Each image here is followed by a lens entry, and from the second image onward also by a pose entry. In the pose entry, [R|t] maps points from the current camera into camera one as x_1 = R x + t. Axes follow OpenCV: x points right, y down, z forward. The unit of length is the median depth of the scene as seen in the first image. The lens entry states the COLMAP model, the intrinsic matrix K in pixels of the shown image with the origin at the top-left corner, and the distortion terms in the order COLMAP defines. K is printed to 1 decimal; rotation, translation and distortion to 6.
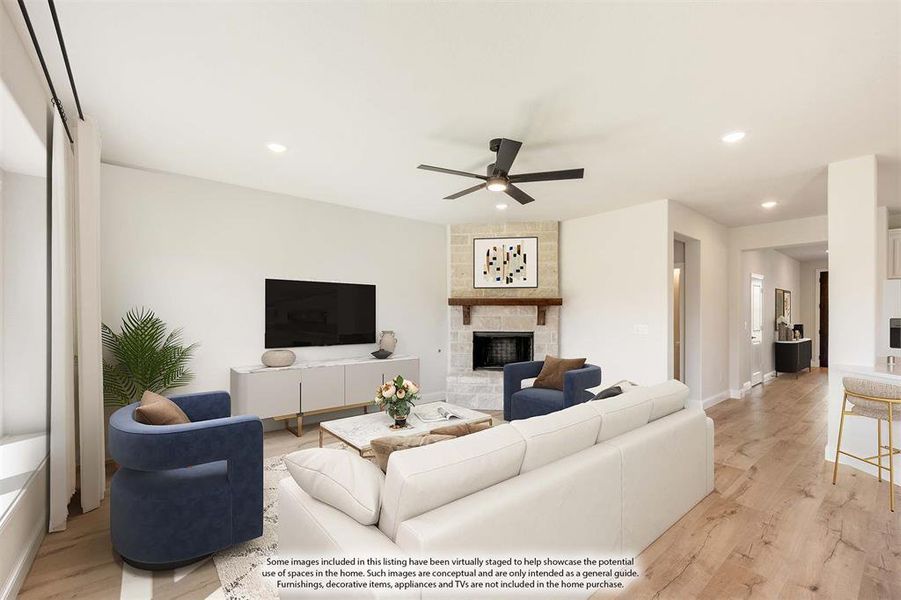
lens RADIAL K [[369.7, 0, 440.8], [0, 369.7, 311.8], [0, 0, 1]] dist [-0.025276, 0.000482]
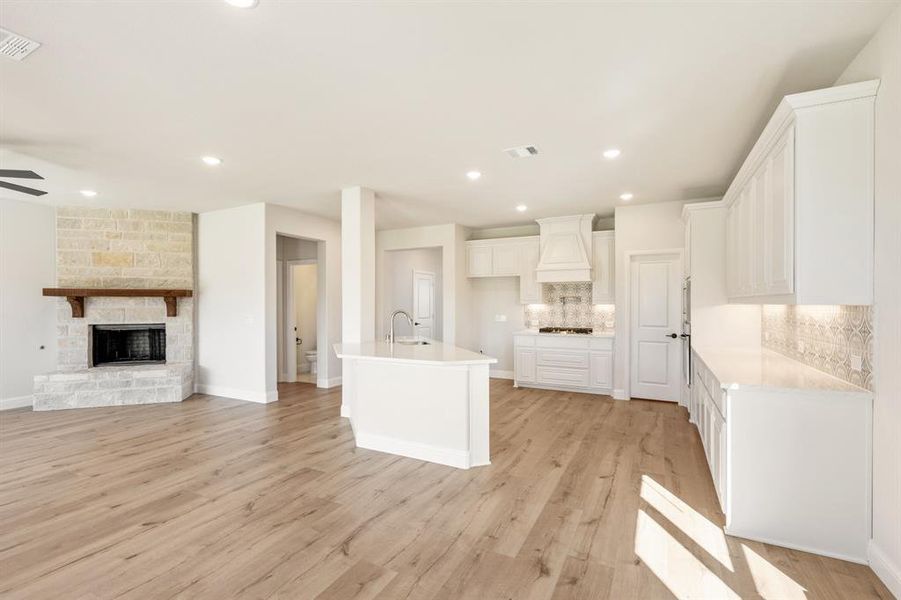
lens RADIAL K [[408.8, 0, 447.3], [0, 408.8, 303.9], [0, 0, 1]] dist [0.010692, -0.000291]
pose [[0.911063, -0.003987, 0.412249, 0.484704], [0.003928, 0.999992, 0.000989, 0.004194], [-0.412249, 0.000718, 0.911071, -0.304620]]
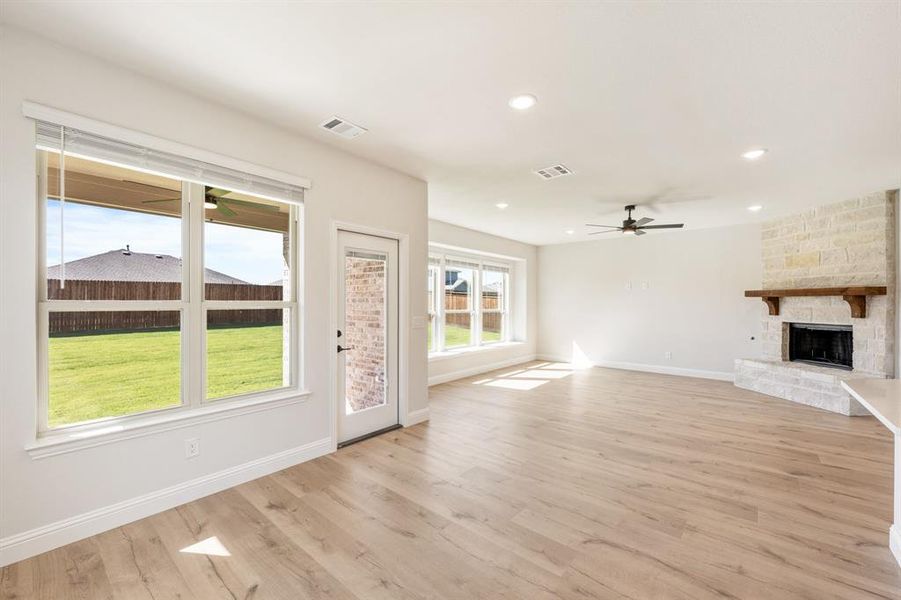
lens RADIAL K [[364.3, 0, 447.6], [0, 364.3, 304.6], [0, 0, 1]] dist [-0.001106, 0.000085]
pose [[0.196572, 0.000143, -0.980489, 0.903235], [-0.001905, 0.999998, -0.000236, 0.007140], [0.980487, 0.001914, 0.196572, -0.104620]]
